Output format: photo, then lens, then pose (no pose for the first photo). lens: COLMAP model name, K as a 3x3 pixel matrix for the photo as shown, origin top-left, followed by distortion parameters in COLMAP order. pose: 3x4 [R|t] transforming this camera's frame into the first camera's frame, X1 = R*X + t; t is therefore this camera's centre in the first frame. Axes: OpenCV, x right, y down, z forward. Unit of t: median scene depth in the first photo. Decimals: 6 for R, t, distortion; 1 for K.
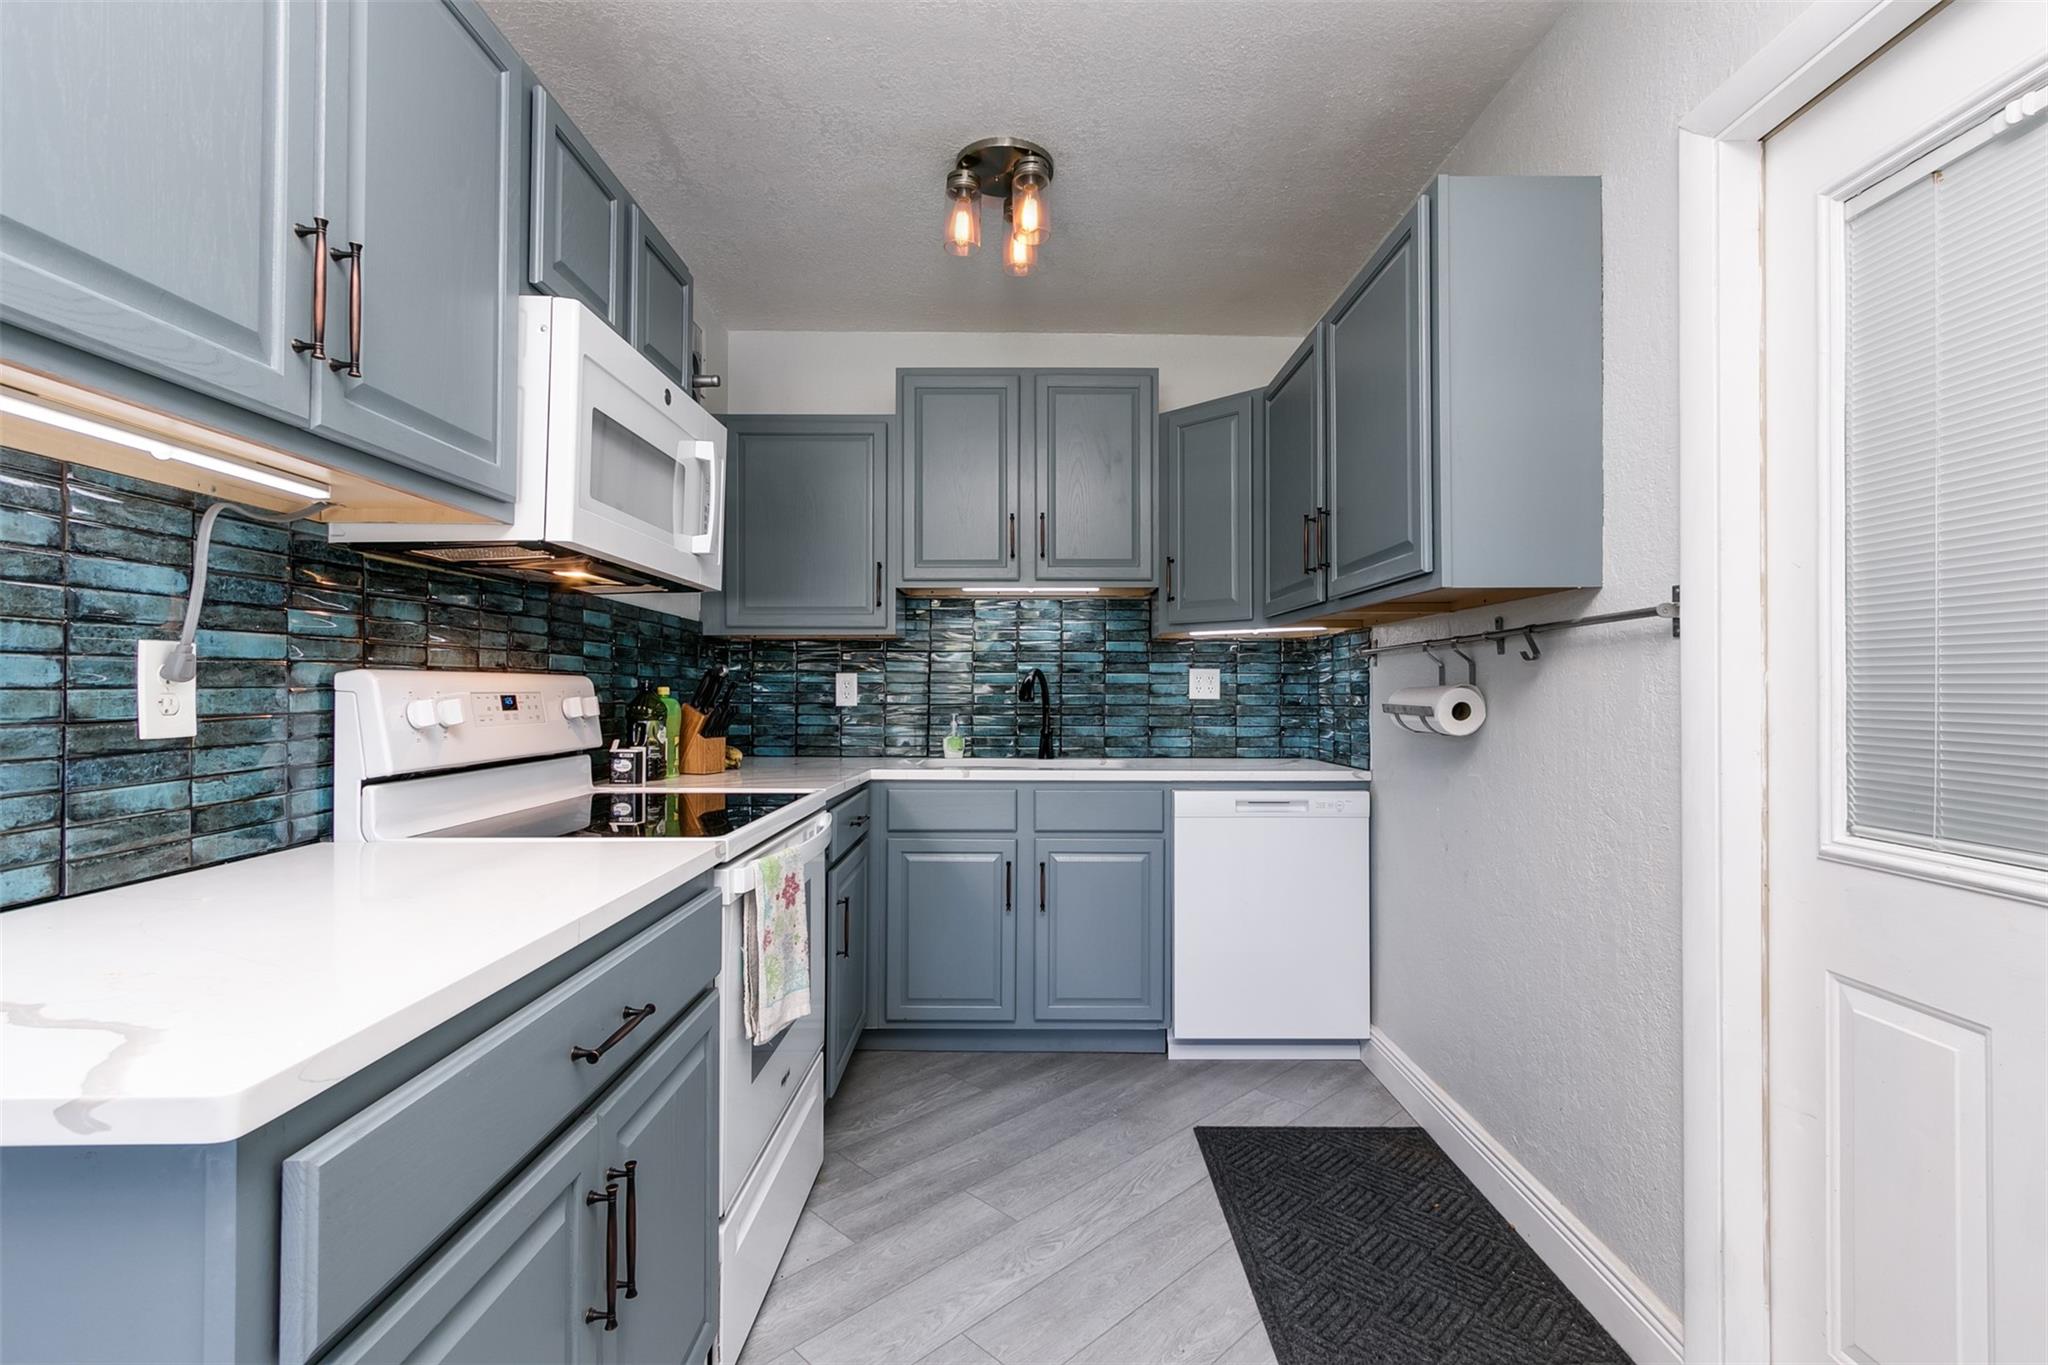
lens RADIAL K [[934.5, 0, 1023.9], [0, 934.5, 682.1], [0, 0, 1]] dist [0.009904, -0.001161]
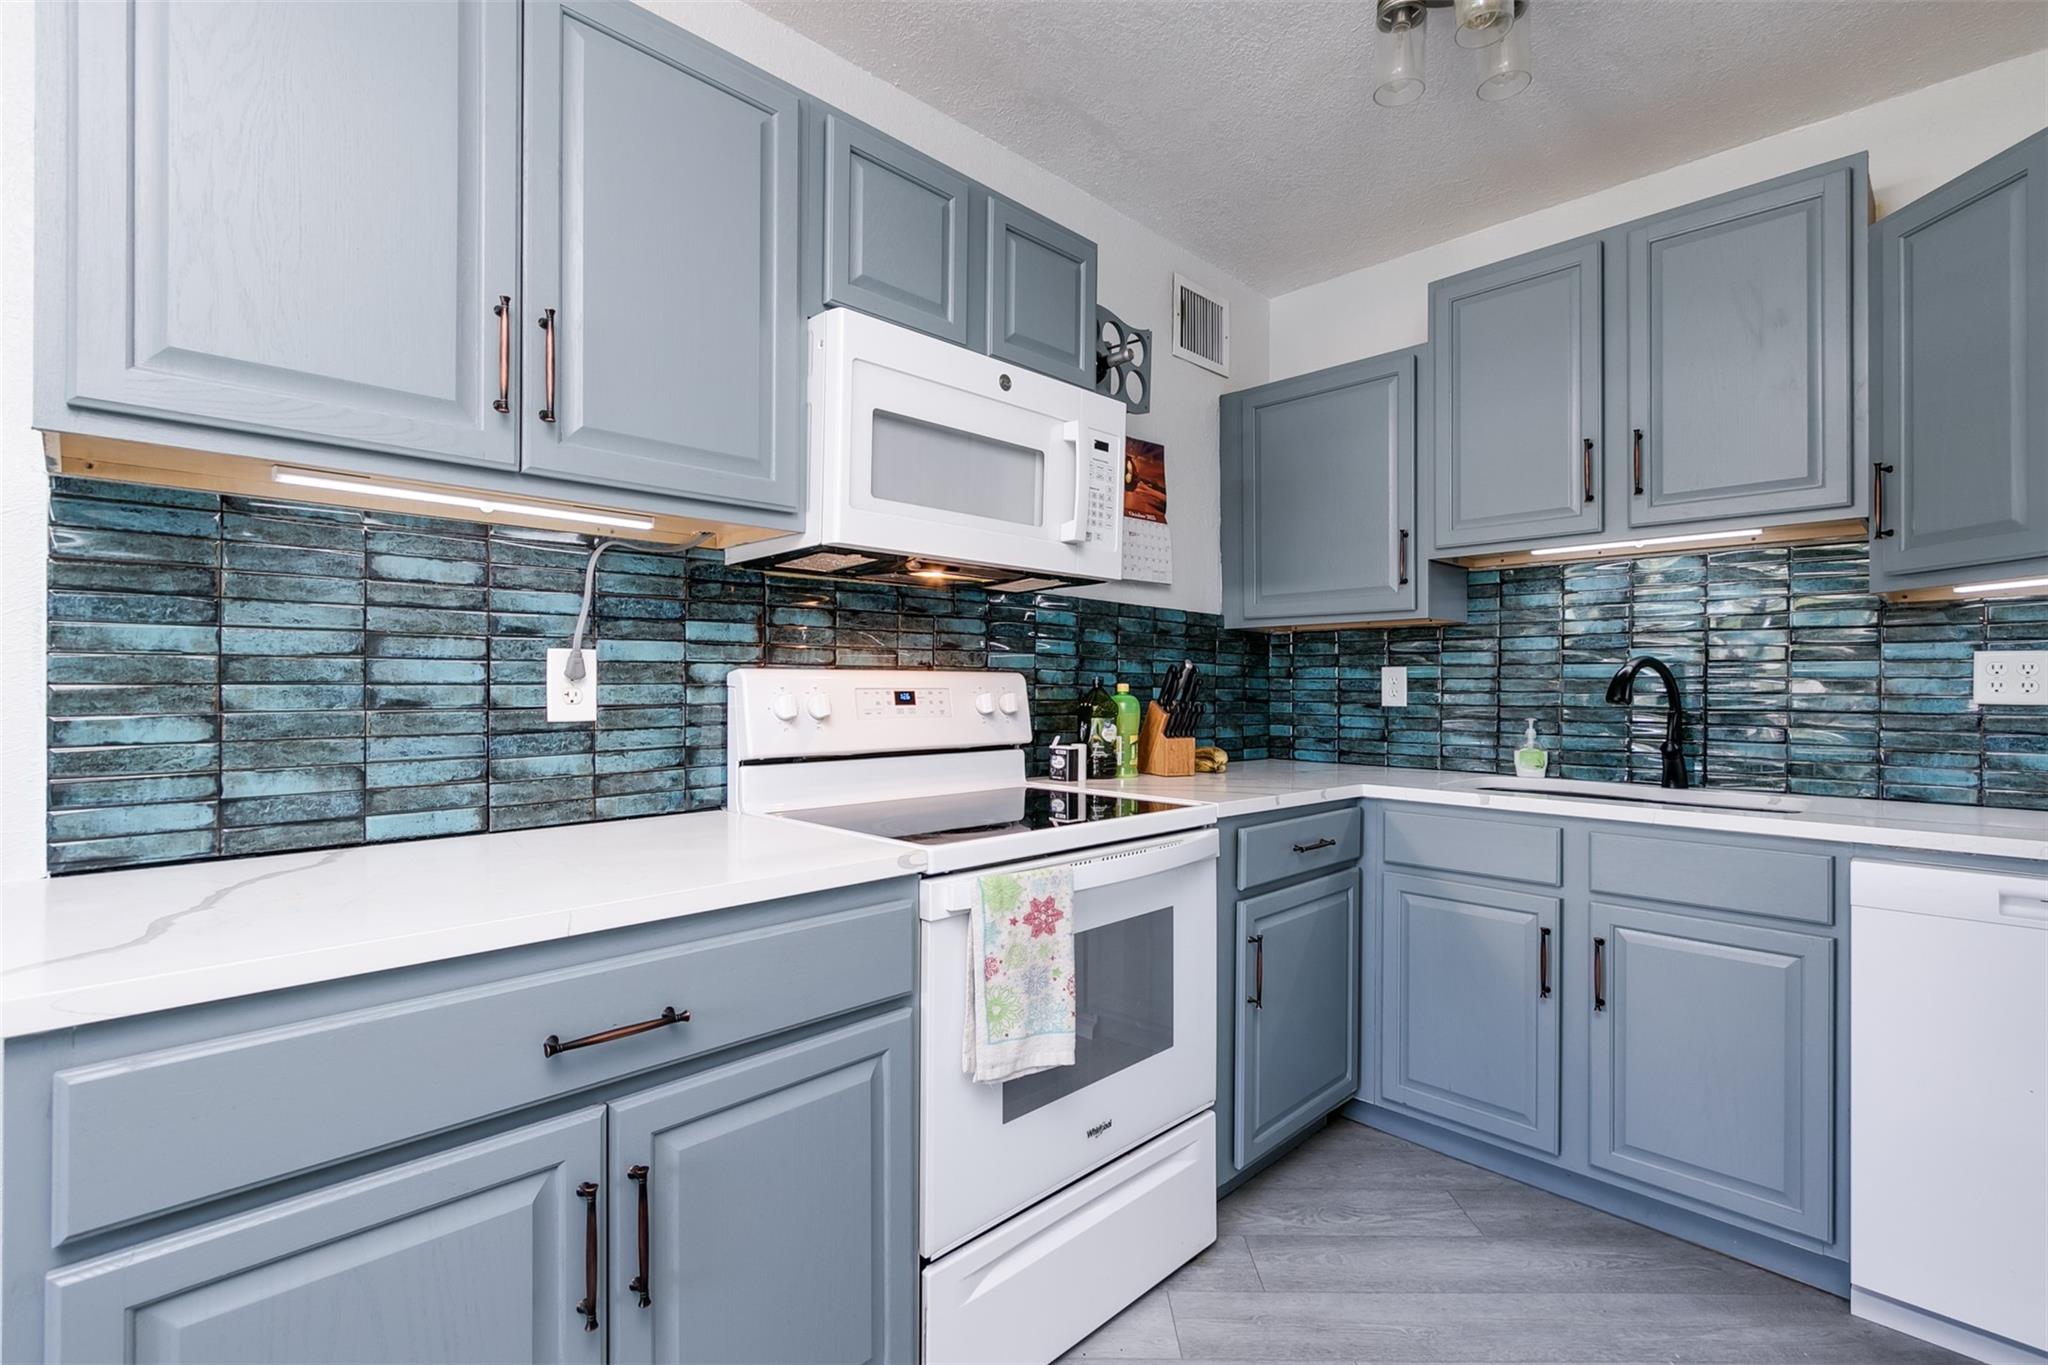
lens RADIAL K [[934.5, 0, 1026.4], [0, 934.5, 681.3], [0, 0, 1]] dist [0.009904, -0.001161]
pose [[0.712772, -0.003287, -0.701388, 0.220233], [0.004380, 0.999990, -0.000234, 0.002449], [0.701382, -0.002905, 0.712780, 0.232047]]
